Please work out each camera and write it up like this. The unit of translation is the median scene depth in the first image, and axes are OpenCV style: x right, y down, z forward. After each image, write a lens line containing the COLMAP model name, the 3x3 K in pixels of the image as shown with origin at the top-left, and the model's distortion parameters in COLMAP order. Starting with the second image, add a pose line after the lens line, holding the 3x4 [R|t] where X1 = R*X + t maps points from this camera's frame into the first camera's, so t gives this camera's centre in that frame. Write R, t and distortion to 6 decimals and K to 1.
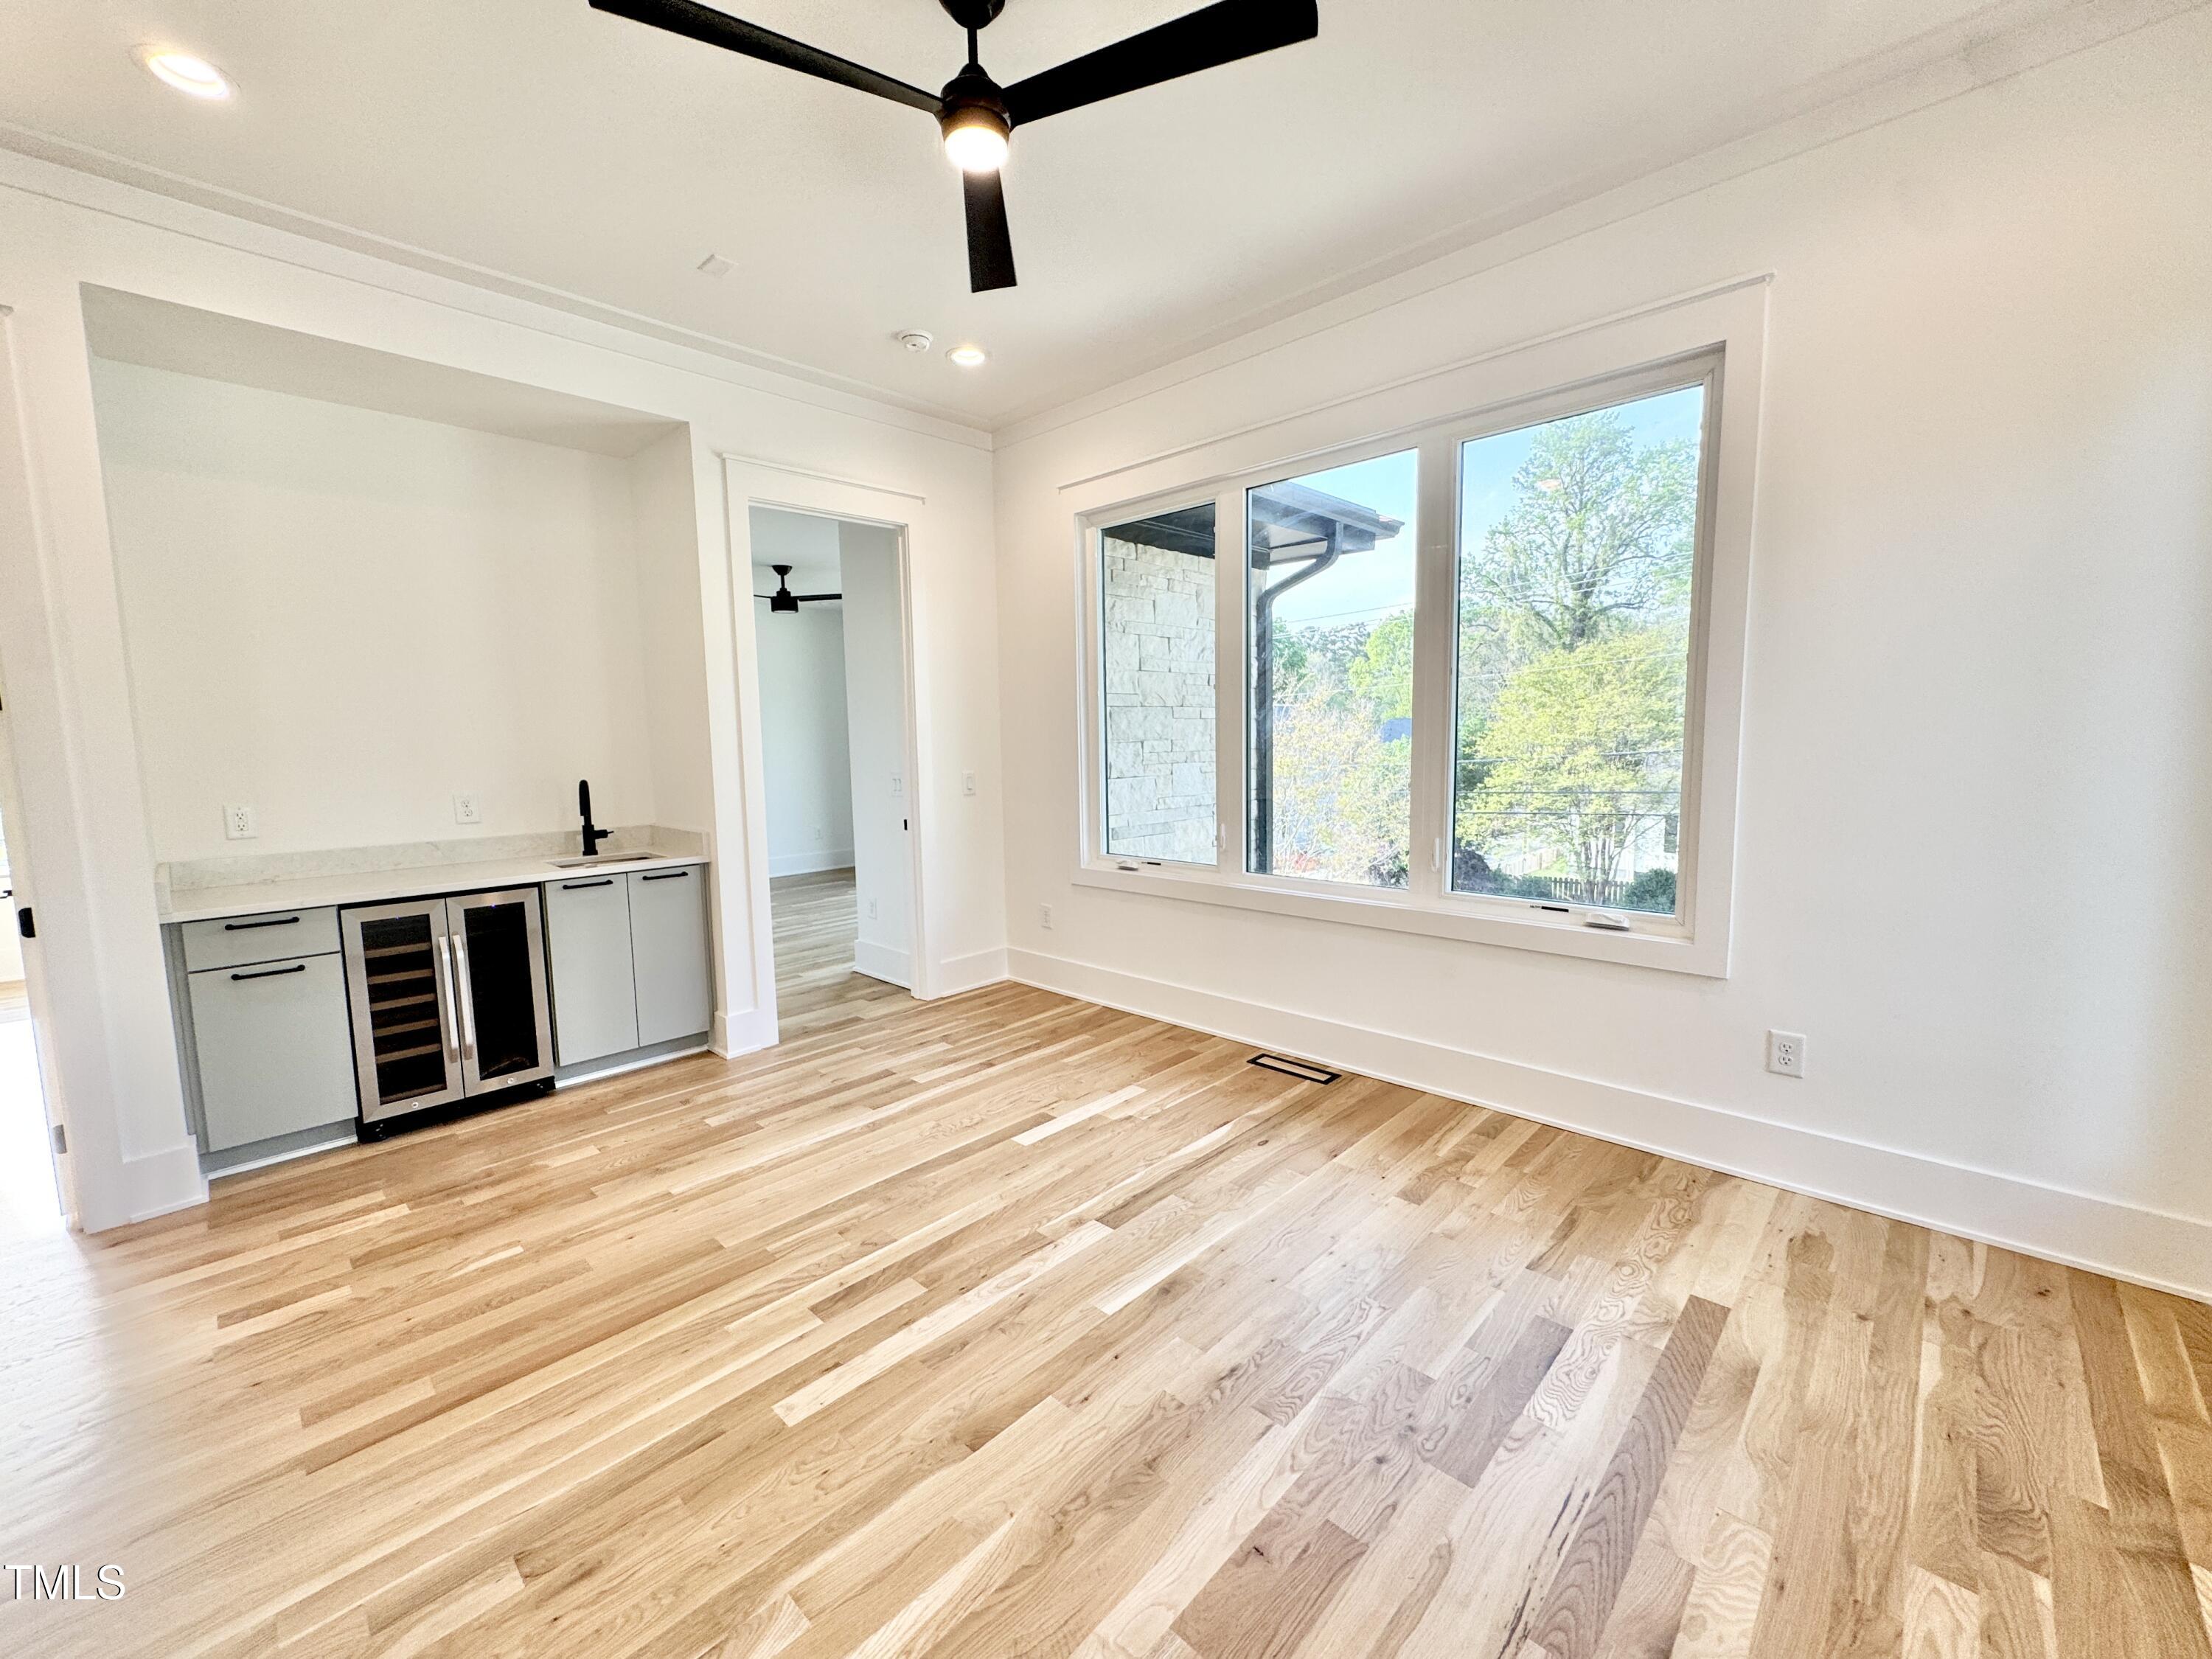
lens RADIAL K [[888.9, 0, 1099.4], [0, 888.9, 828.9], [0, 0, 1]] dist [-0.002054, 0.000668]
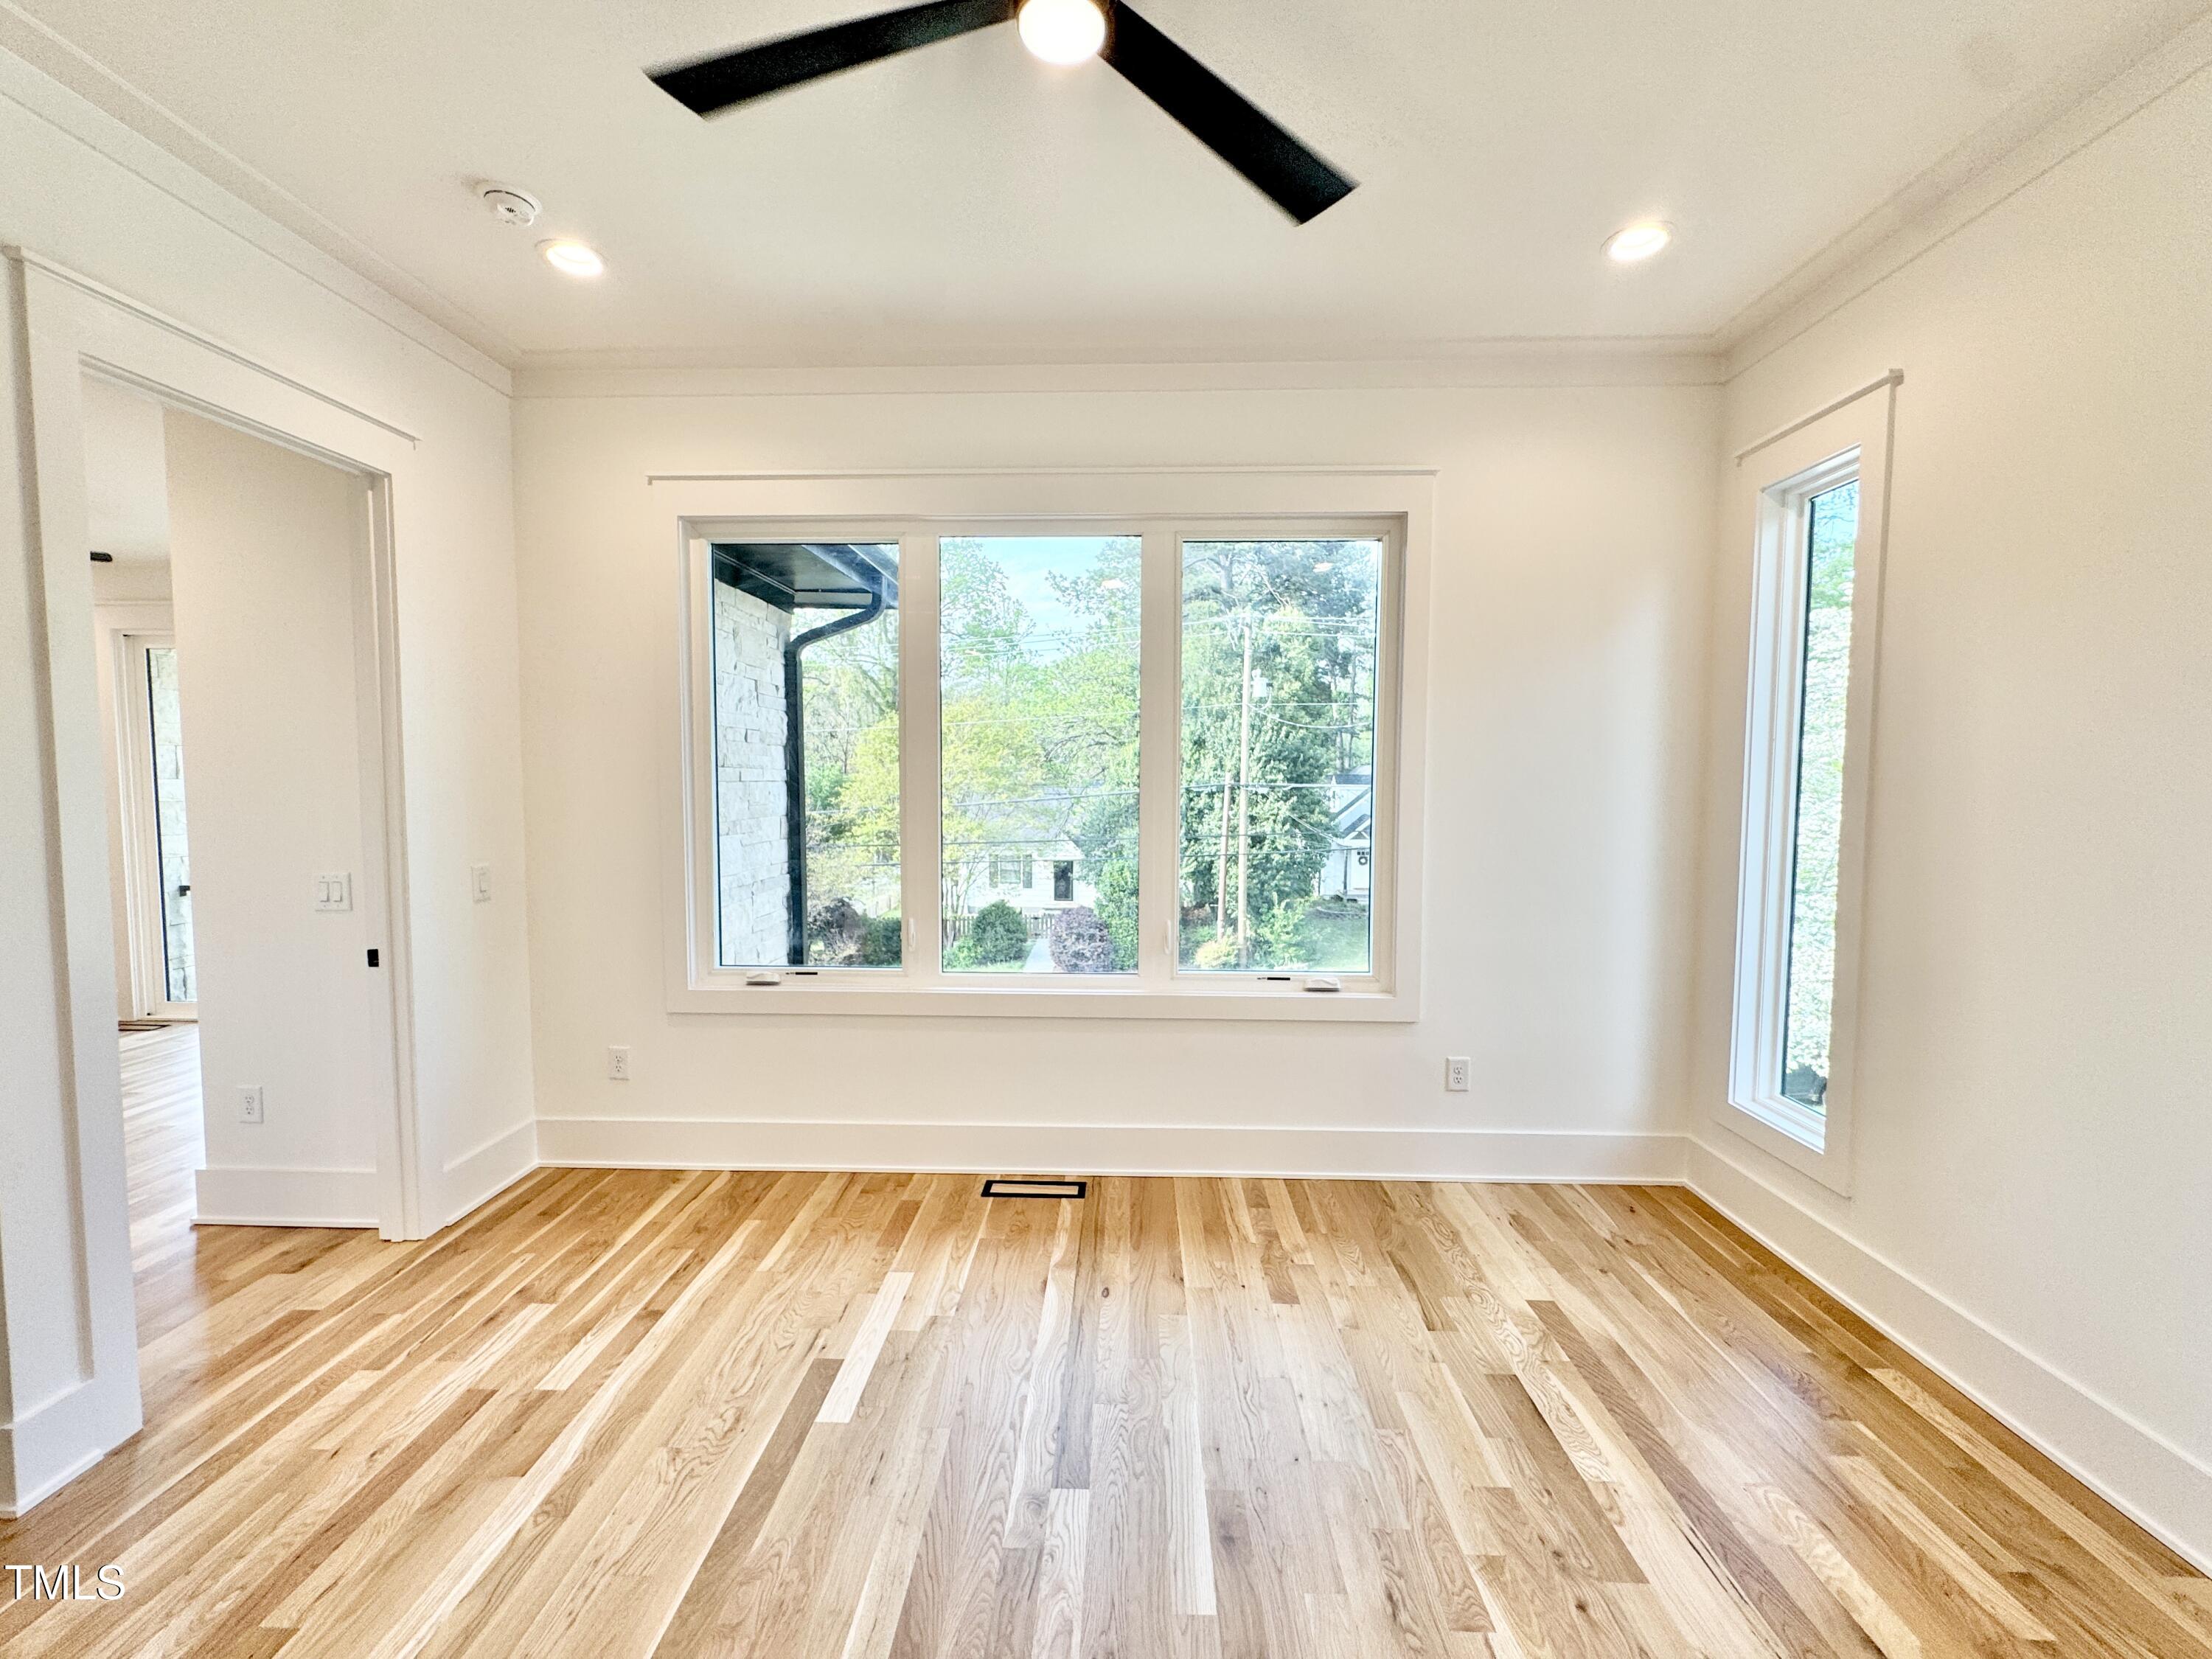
lens RADIAL K [[888.9, 0, 1106.5], [0, 888.9, 827.7], [0, 0, 1]] dist [-0.002054, 0.000668]
pose [[0.740752, -0.017114, 0.671561, -0.368622], [0.052523, 0.998091, -0.032500, -0.069403], [-0.669723, 0.059347, 0.740236, 0.306298]]
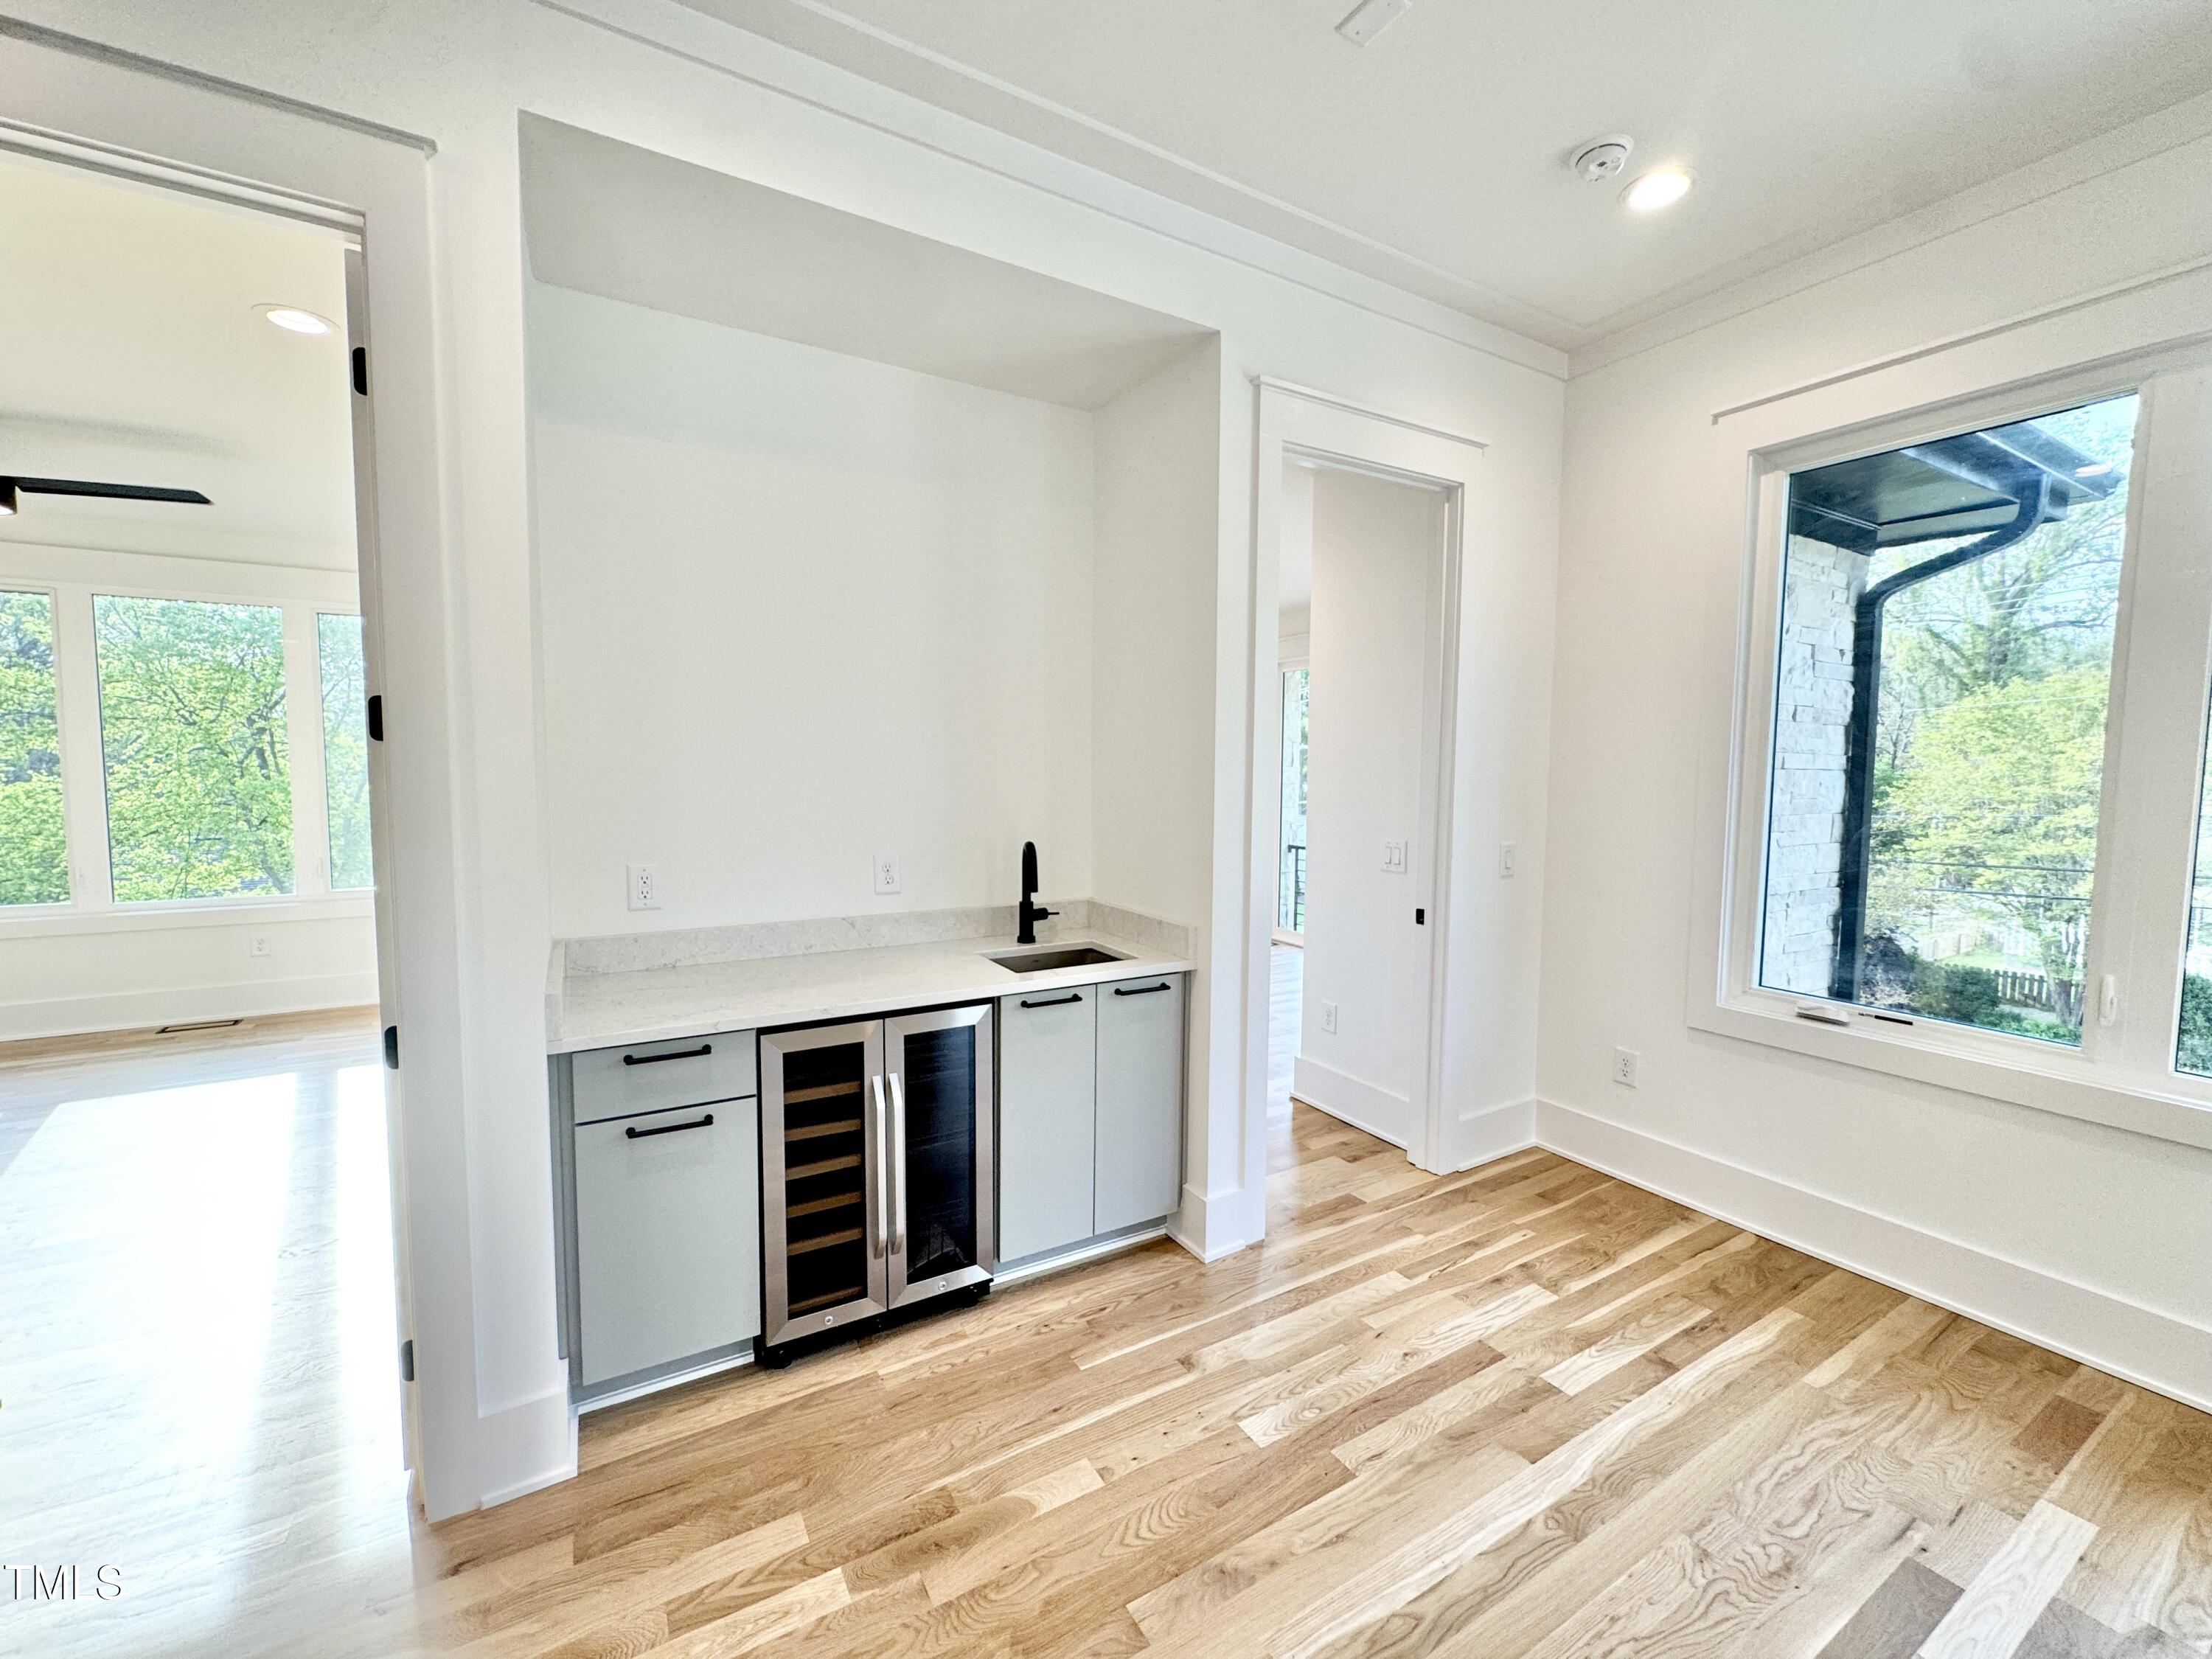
lens RADIAL K [[888.9, 0, 1096.8], [0, 888.9, 827.4], [0, 0, 1]] dist [-0.002054, 0.000668]
pose [[0.961725, 0.045066, -0.270285, -0.403069], [-0.054370, 0.998155, -0.027032, -0.060858], [0.268568, 0.040693, 0.962401, 0.380571]]
